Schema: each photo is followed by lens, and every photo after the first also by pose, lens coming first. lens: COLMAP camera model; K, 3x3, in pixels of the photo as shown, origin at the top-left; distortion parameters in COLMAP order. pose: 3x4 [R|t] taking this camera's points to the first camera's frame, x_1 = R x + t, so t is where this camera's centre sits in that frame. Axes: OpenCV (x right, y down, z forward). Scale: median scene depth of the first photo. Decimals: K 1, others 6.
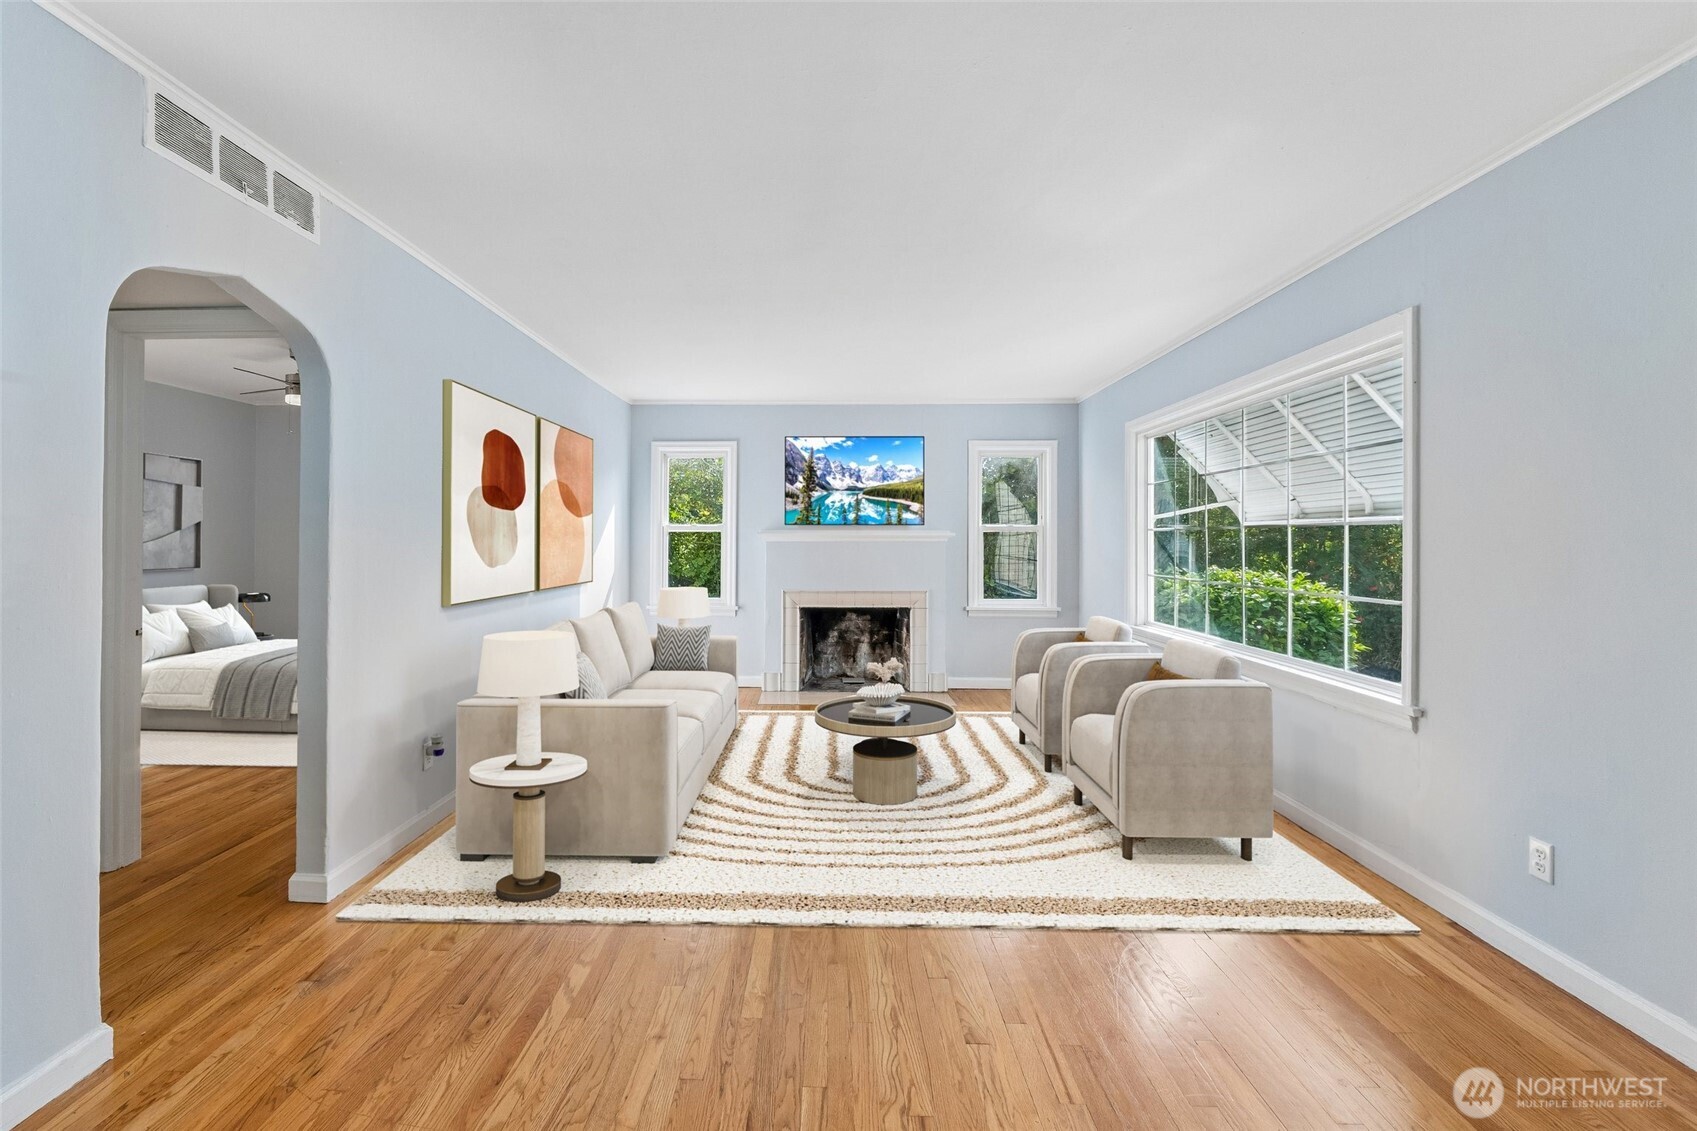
lens RADIAL K [[755.0, 0, 805.6], [0, 755.0, 523.7], [0, 0, 1]] dist [-0.006299, -0.000464]
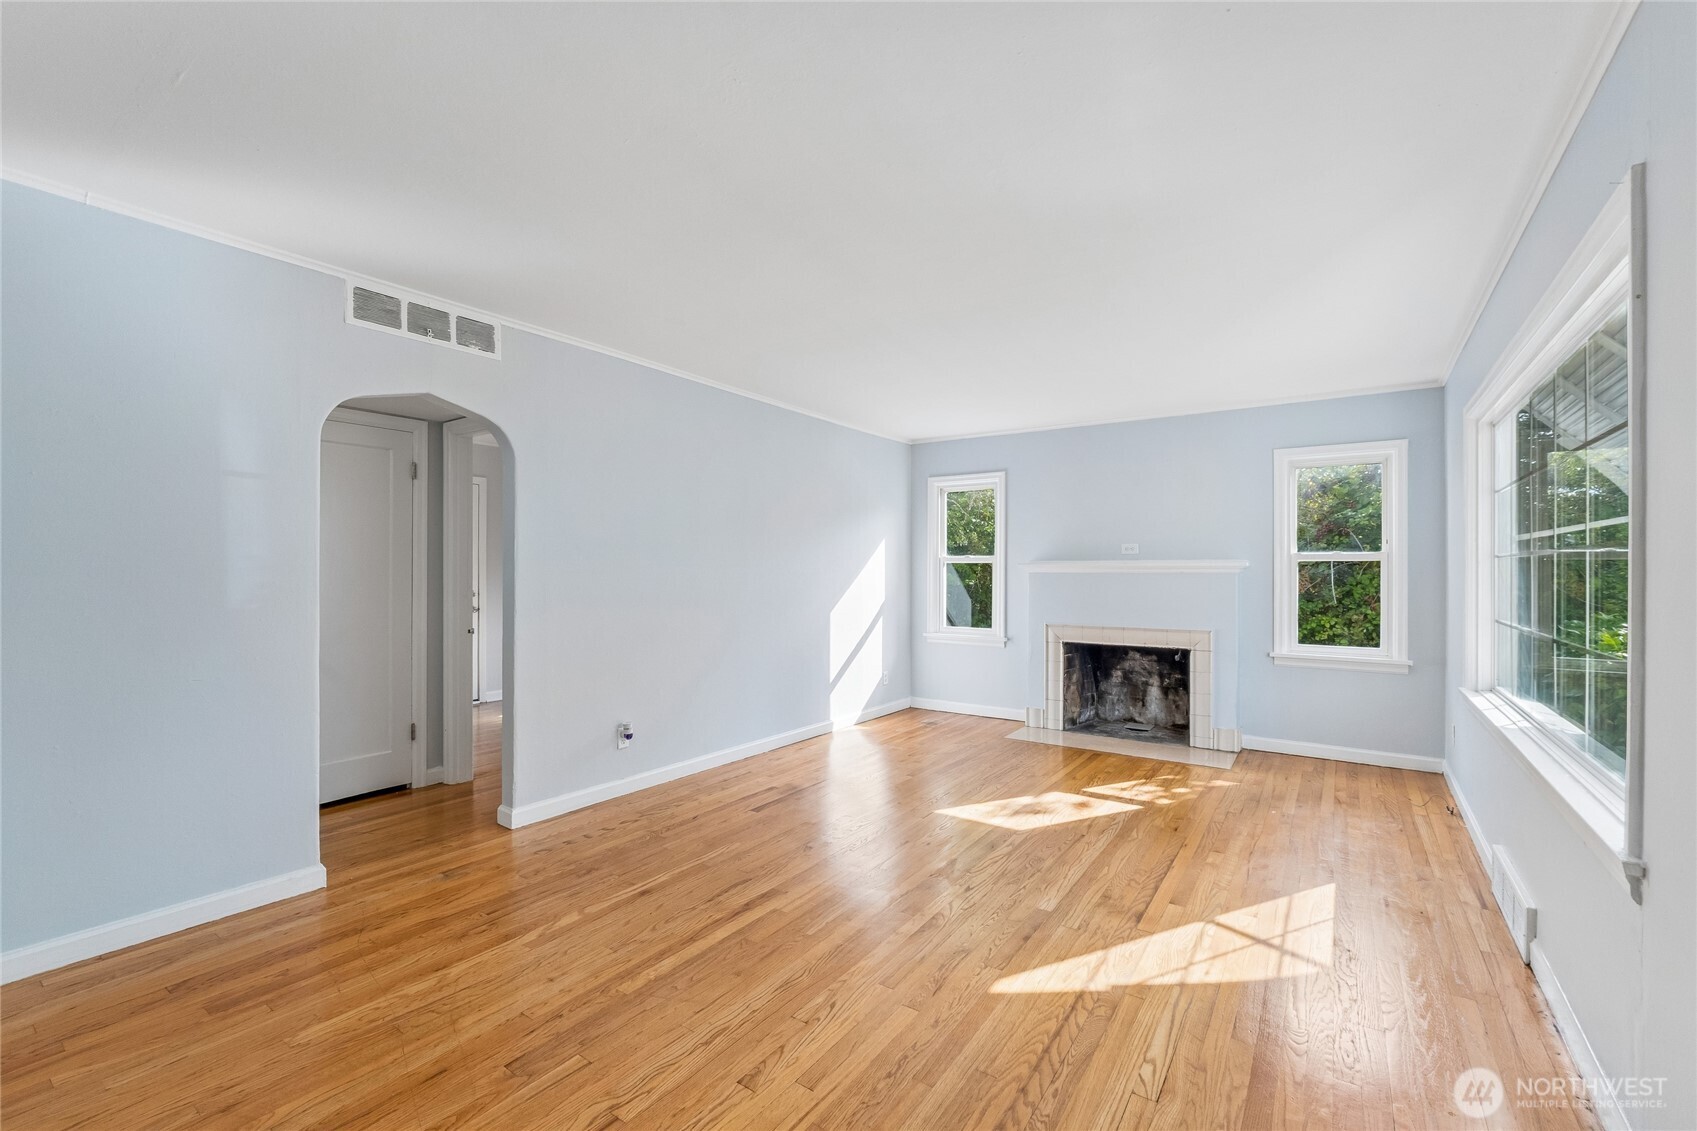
lens RADIAL K [[724.4, 0, 839.5], [0, 724.4, 561.4], [0, 0, 1]] dist [-0.009354, -0.000612]
pose [[0.837964, -0.006634, -0.545685, 0.250167], [0.010878, 0.999930, 0.004548, 0.002264], [0.545617, -0.009747, 0.837978, 0.086140]]
